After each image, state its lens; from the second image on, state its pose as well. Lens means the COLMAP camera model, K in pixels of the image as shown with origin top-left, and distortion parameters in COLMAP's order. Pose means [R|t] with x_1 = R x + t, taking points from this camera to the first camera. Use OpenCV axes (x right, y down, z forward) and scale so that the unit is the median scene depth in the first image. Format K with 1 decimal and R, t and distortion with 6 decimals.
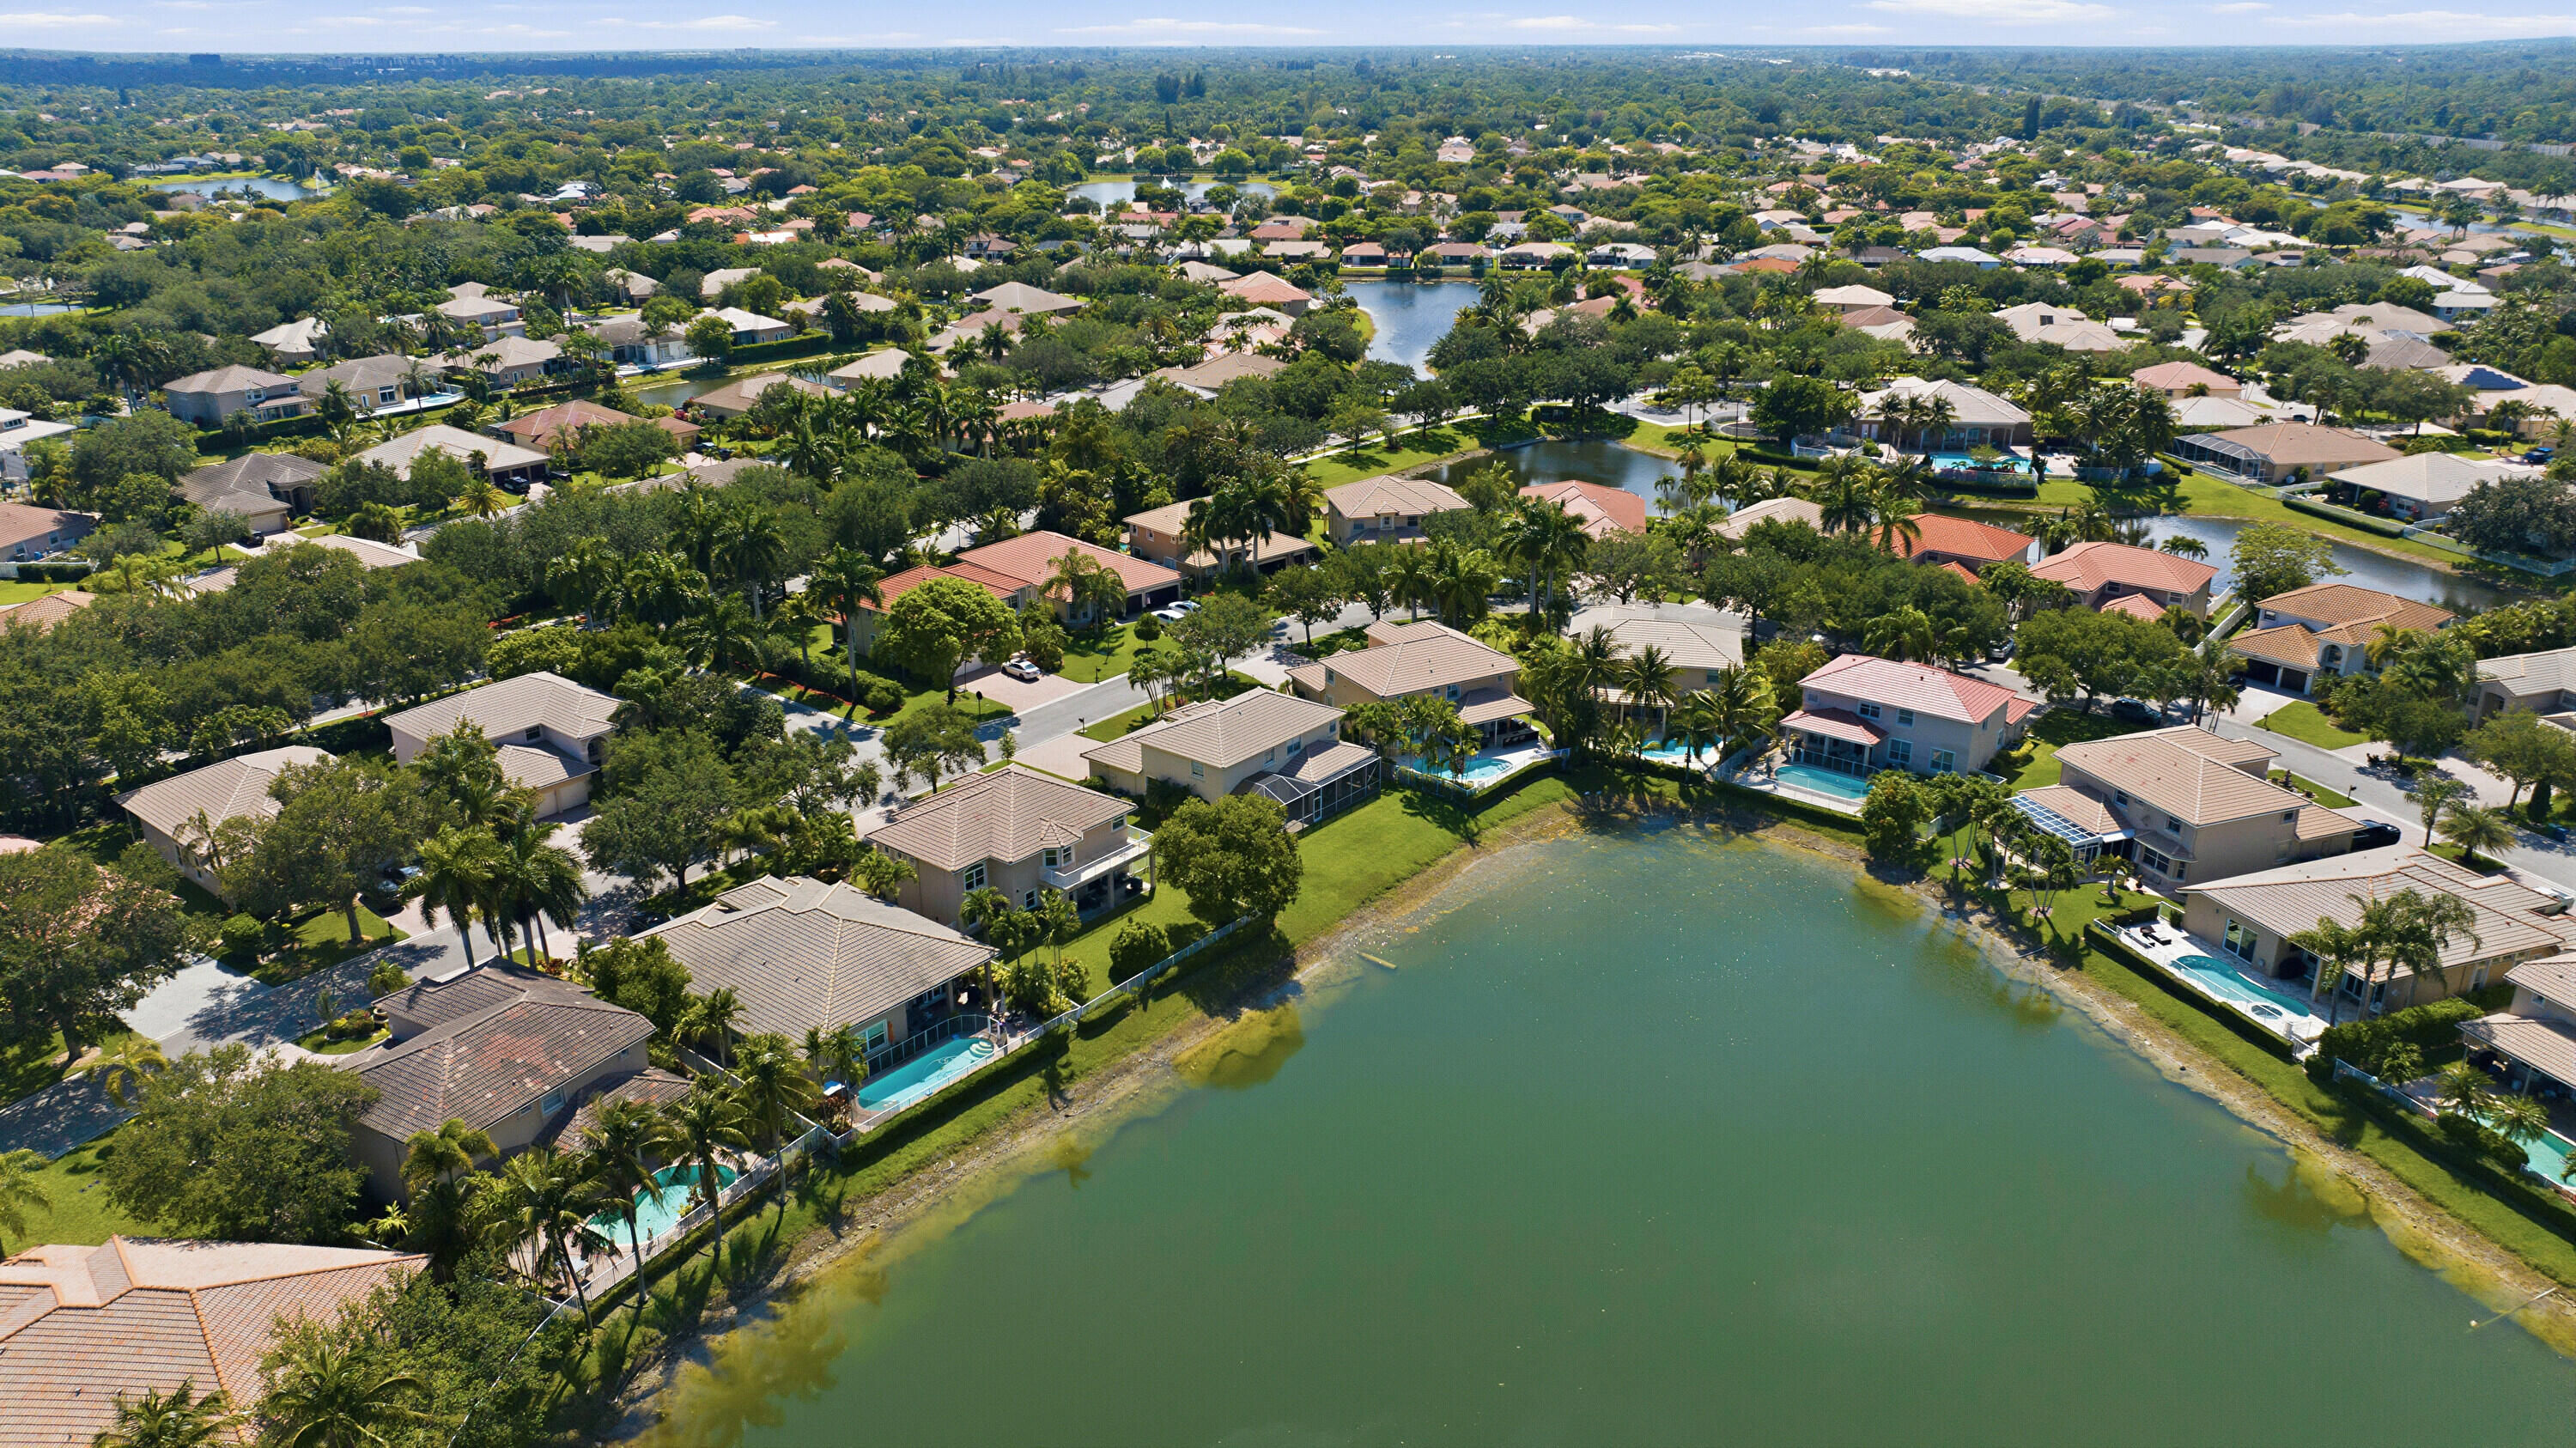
lens RADIAL K [[1805.0, 0, 1294.4], [0, 1805.0, 720.1], [0, 0, 1]] dist [-0.025152, 0.015593]
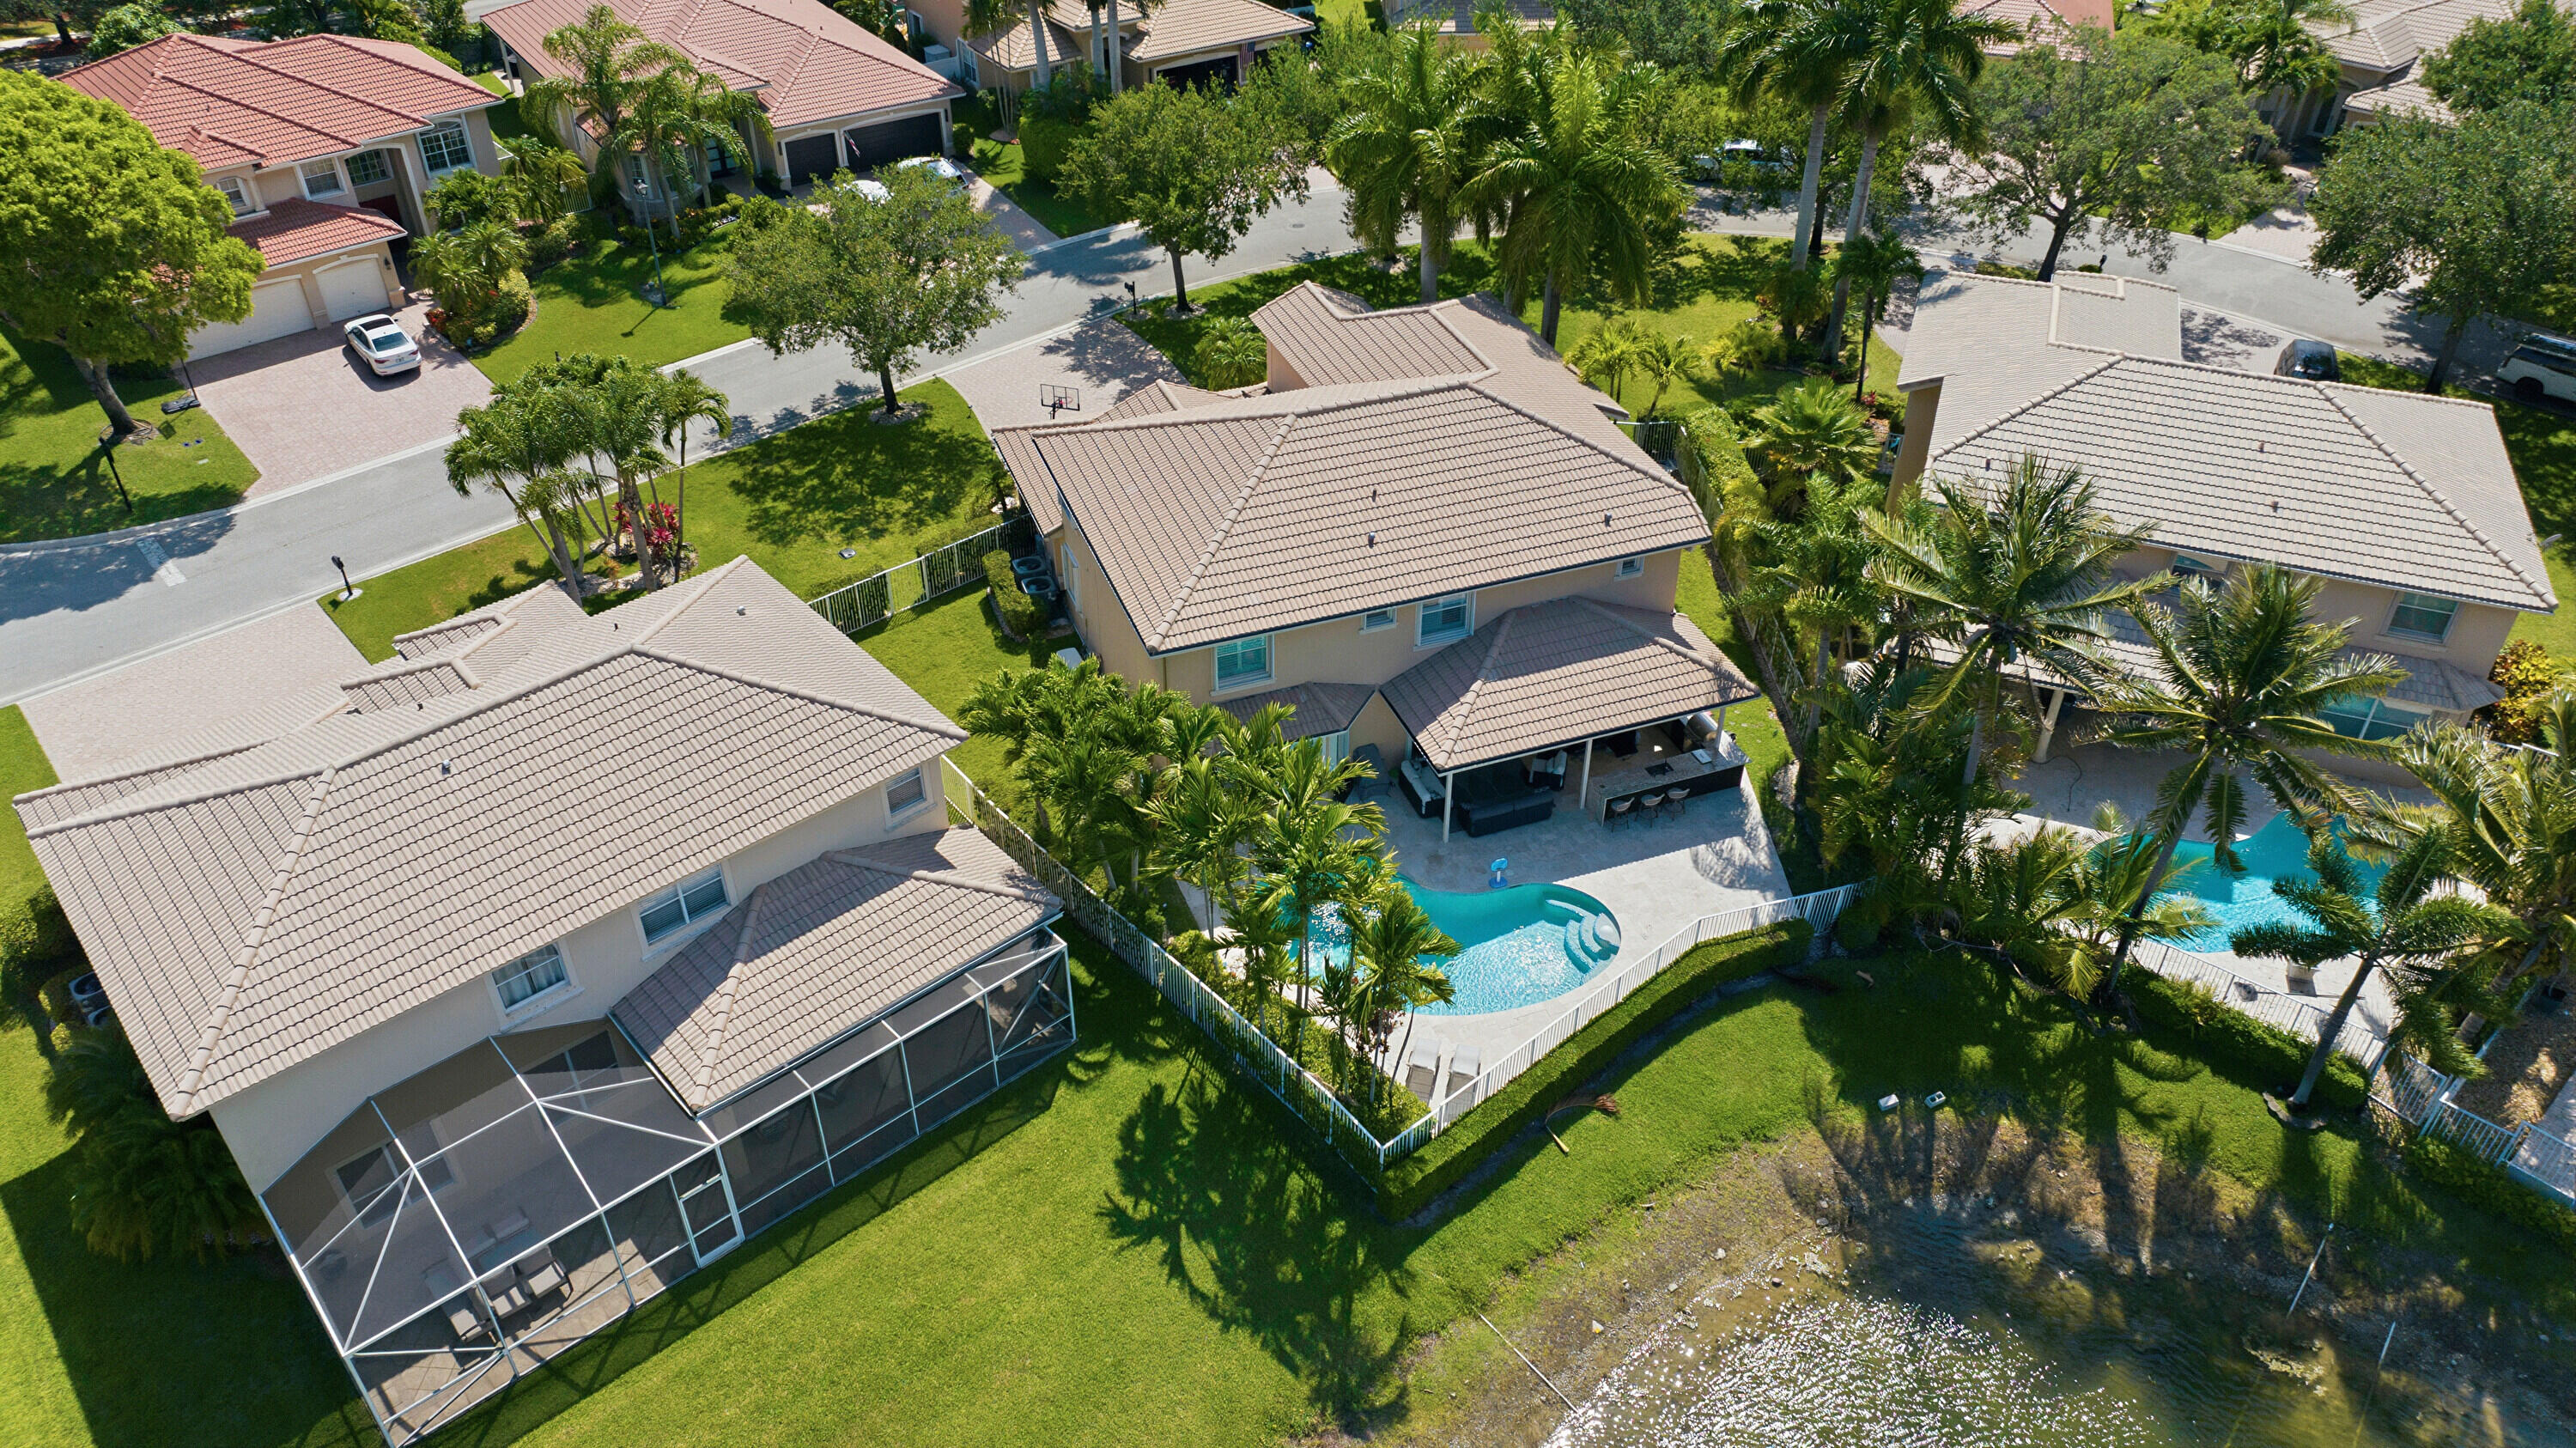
lens RADIAL K [[1805.0, 0, 1306.1], [0, 1805.0, 725.9], [0, 0, 1]] dist [-0.025152, 0.015593]
pose [[0.988450, 0.093872, -0.118977, 0.090707], [-0.057334, 0.958345, 0.279799, -0.067675], [0.140286, -0.269746, 0.952658, 0.650684]]
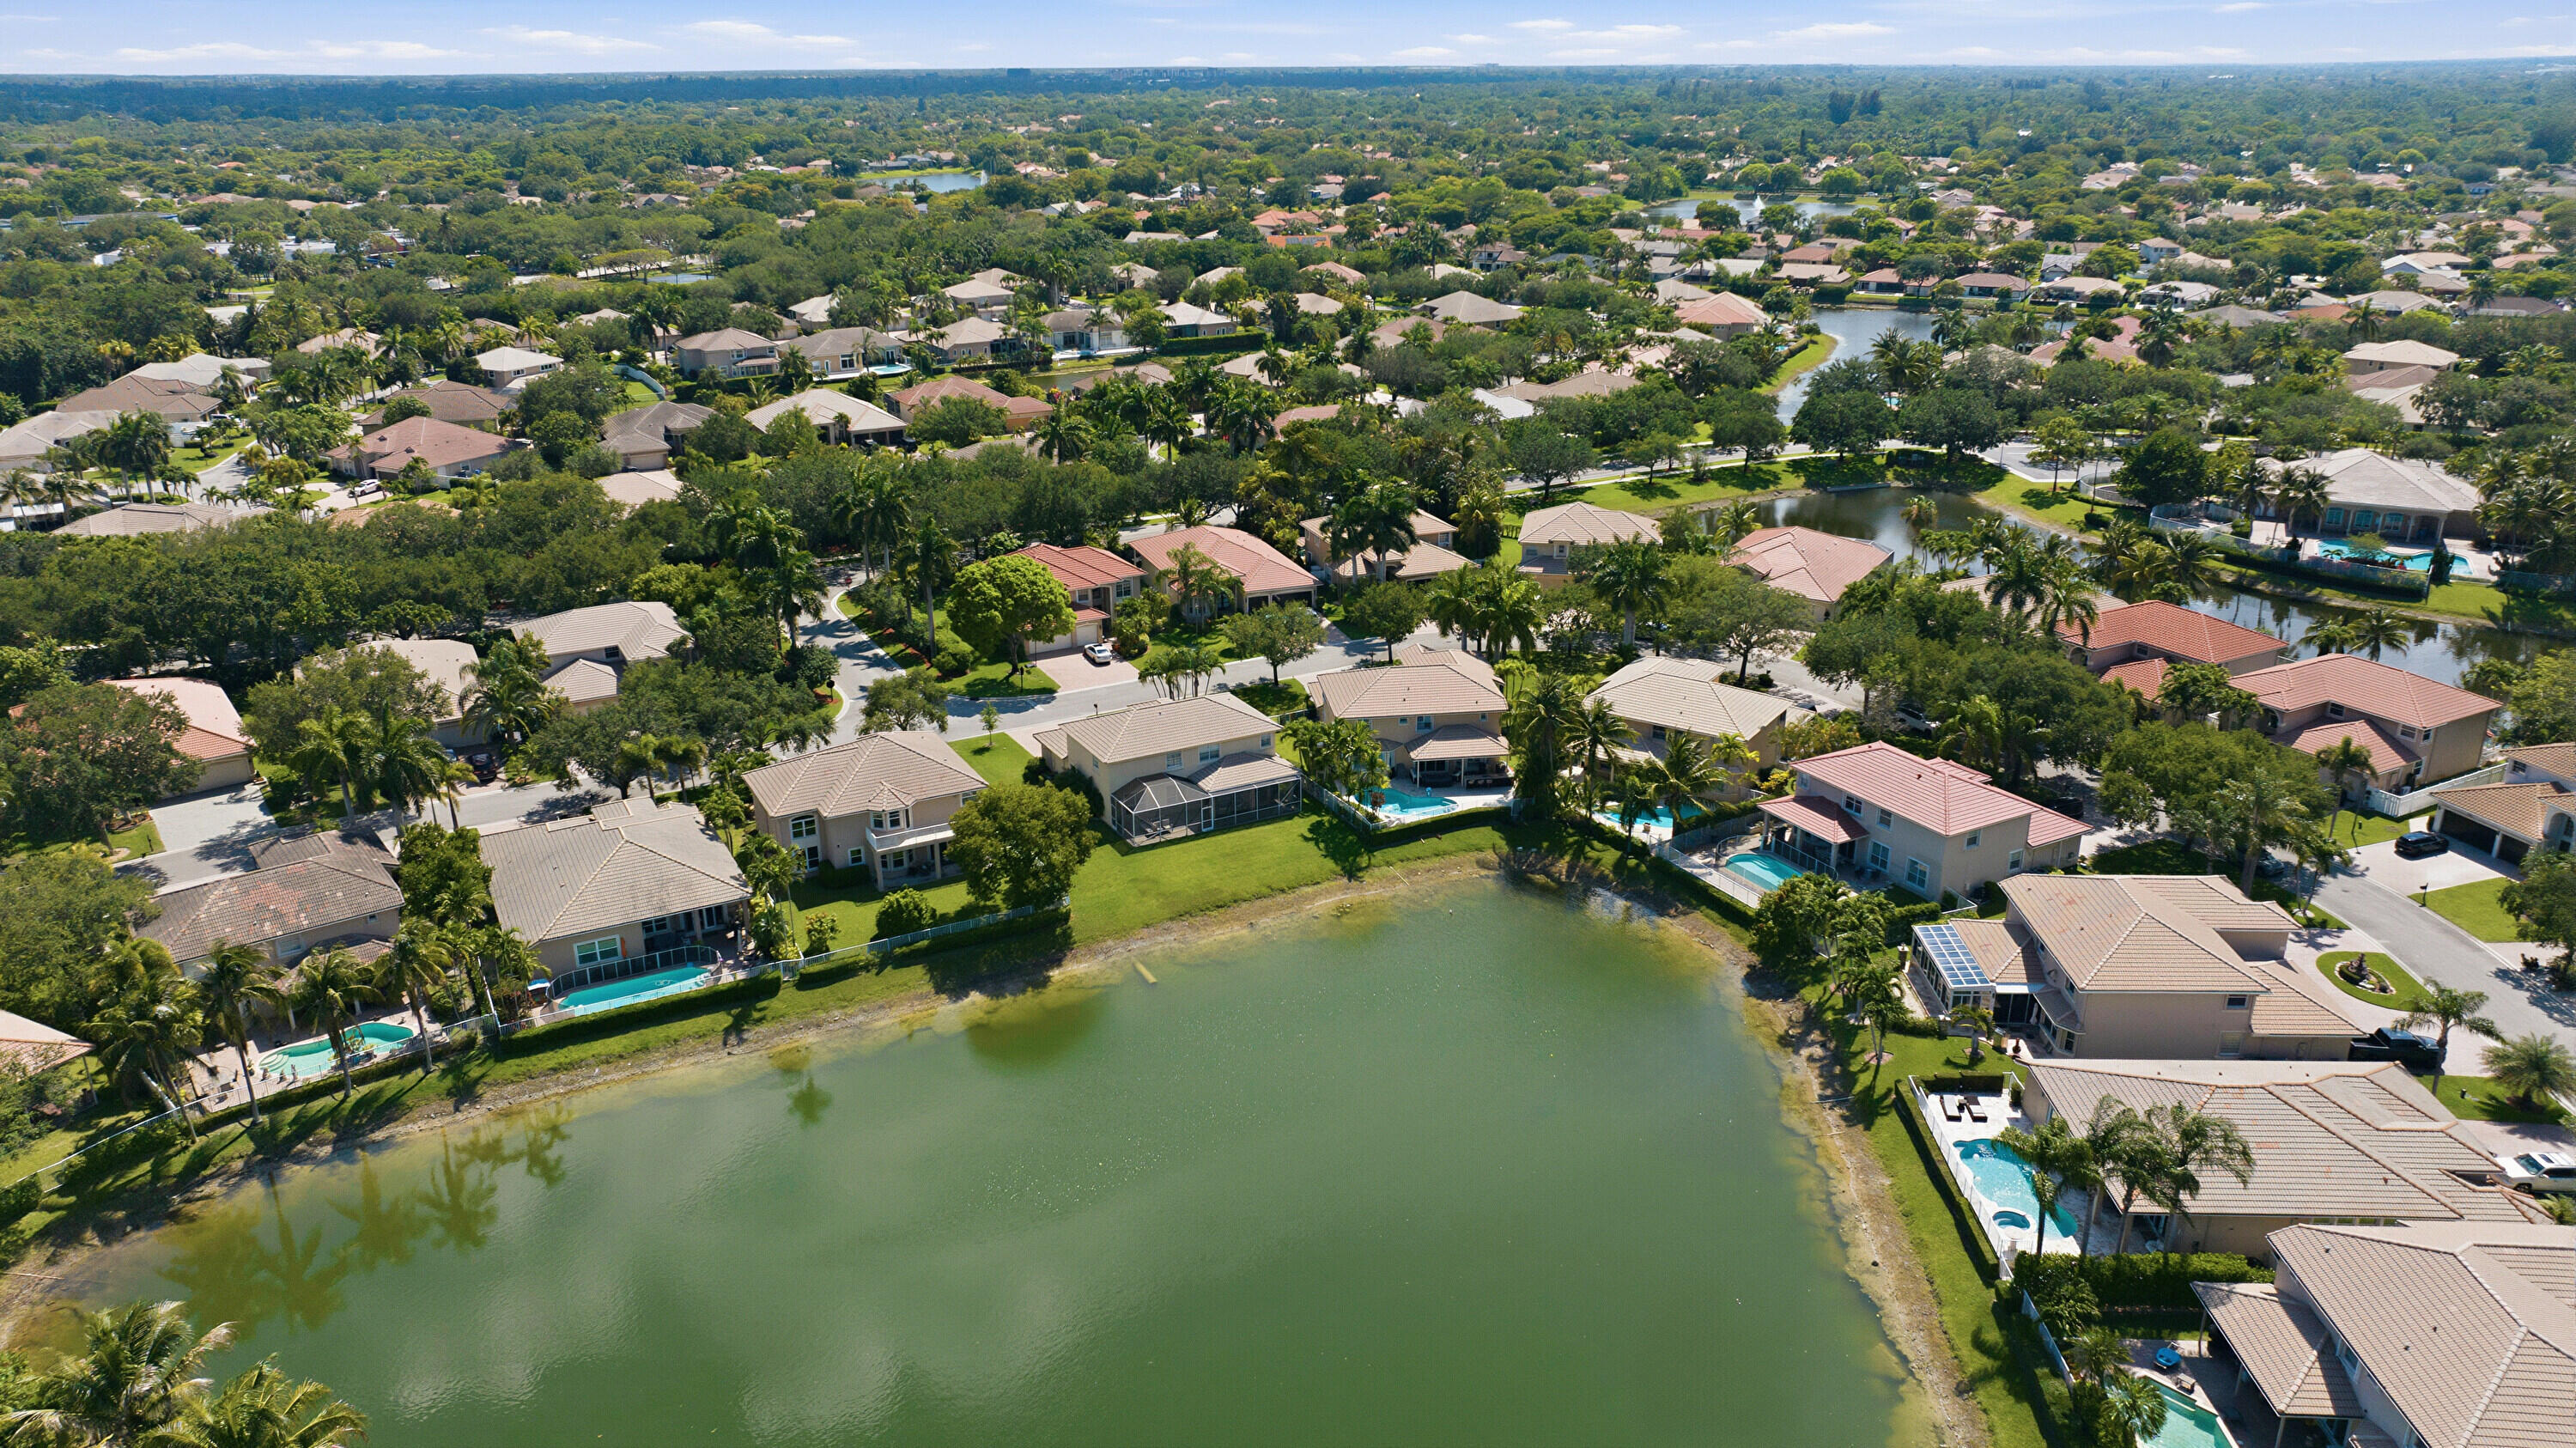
lens RADIAL K [[1805.0, 0, 1289.5], [0, 1805.0, 729.6], [0, 0, 1]] dist [-0.025152, 0.015593]
pose [[0.925614, 0.130161, -0.355382, 0.322276], [-0.131386, 0.991113, 0.020800, -0.020482], [0.354931, 0.027440, 0.934490, 0.075928]]
